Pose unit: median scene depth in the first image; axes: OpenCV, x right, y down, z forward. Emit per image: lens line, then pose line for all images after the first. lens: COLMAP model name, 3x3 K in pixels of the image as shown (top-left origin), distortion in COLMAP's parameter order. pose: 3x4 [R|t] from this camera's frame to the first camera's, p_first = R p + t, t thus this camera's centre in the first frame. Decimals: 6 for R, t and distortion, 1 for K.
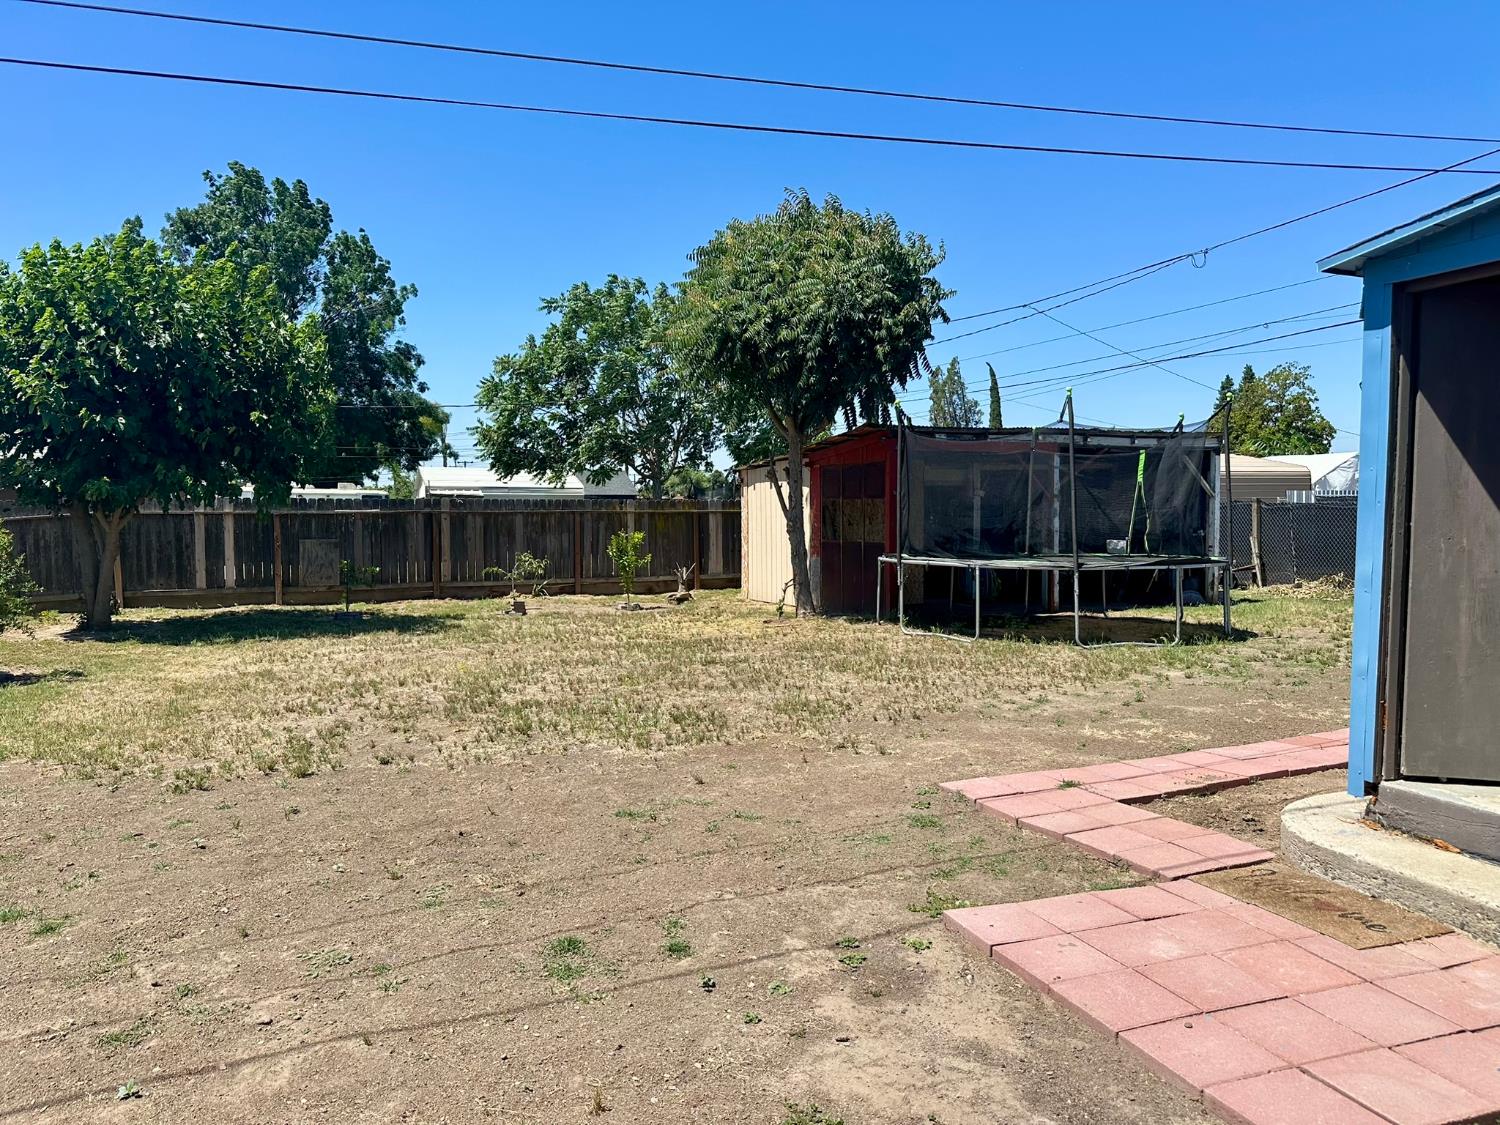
lens RADIAL K [[1066.7, 0, 753.6], [0, 1066.7, 560.8], [0, 0, 1]] dist [0.012007, -0.011642]
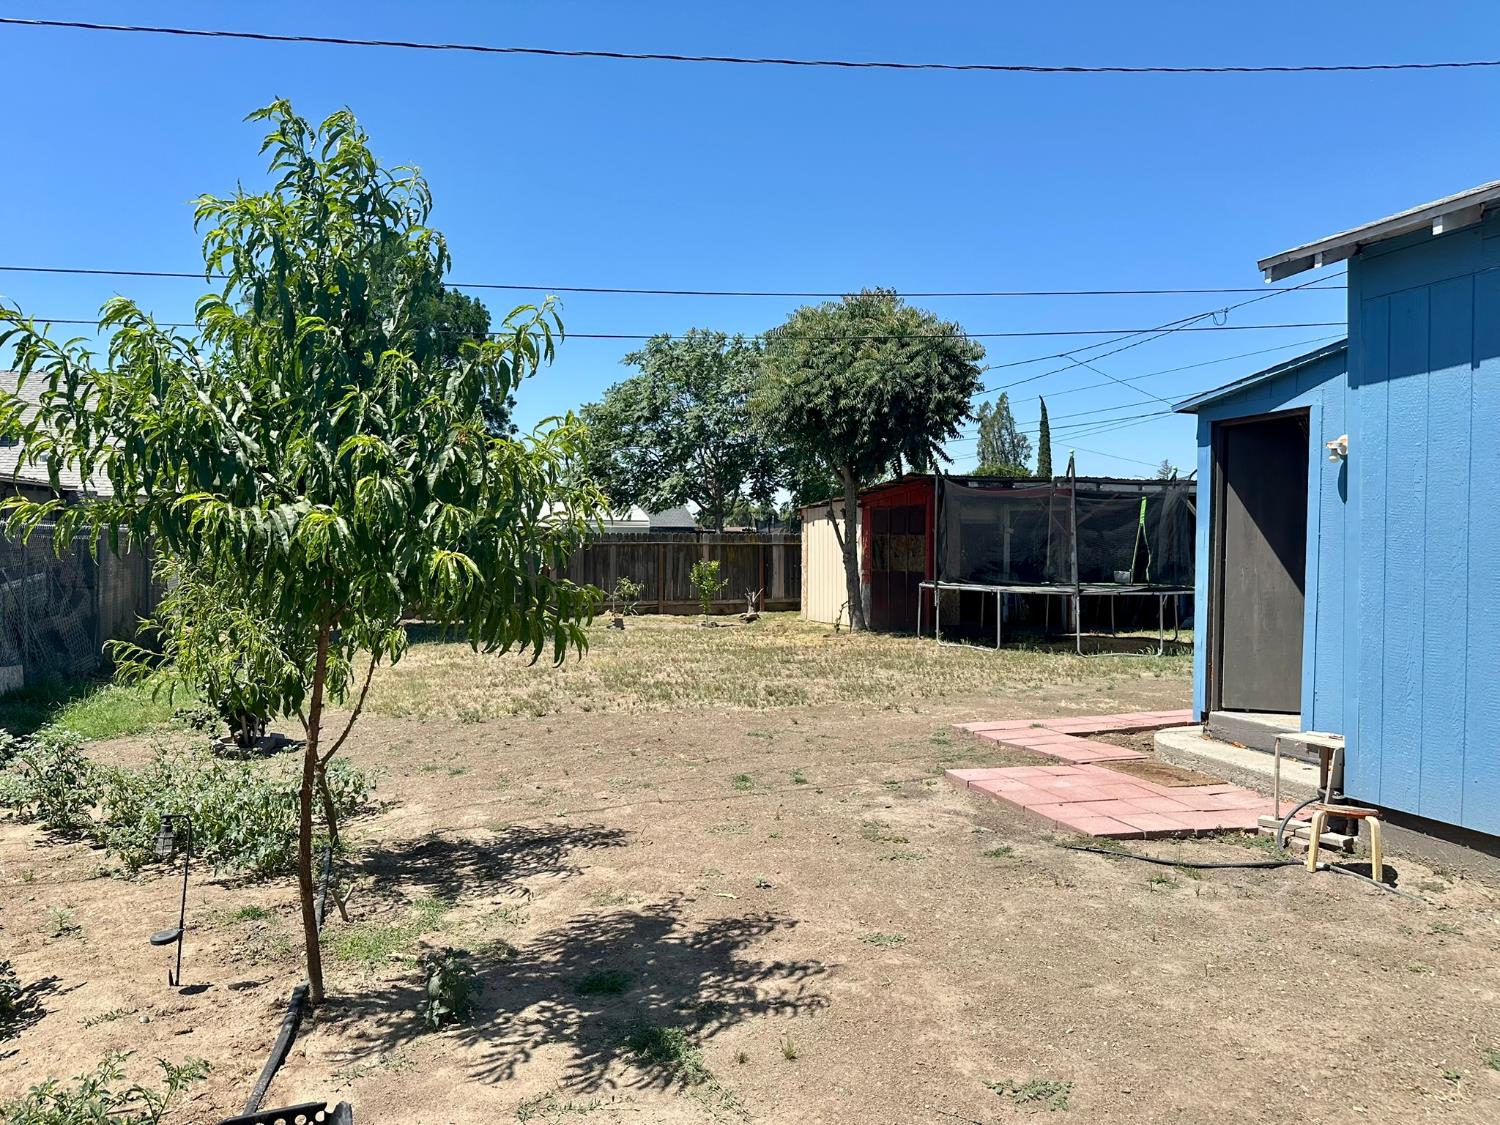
lens RADIAL K [[1047.8, 0, 747.0], [0, 1047.8, 560.3], [0, 0, 1]] dist [0.094110, -0.003395]
pose [[0.998590, 0.010045, -0.052118, -0.017624], [-0.011558, 0.999518, -0.028817, 0.006989], [0.051804, 0.029379, 0.998225, -0.213027]]
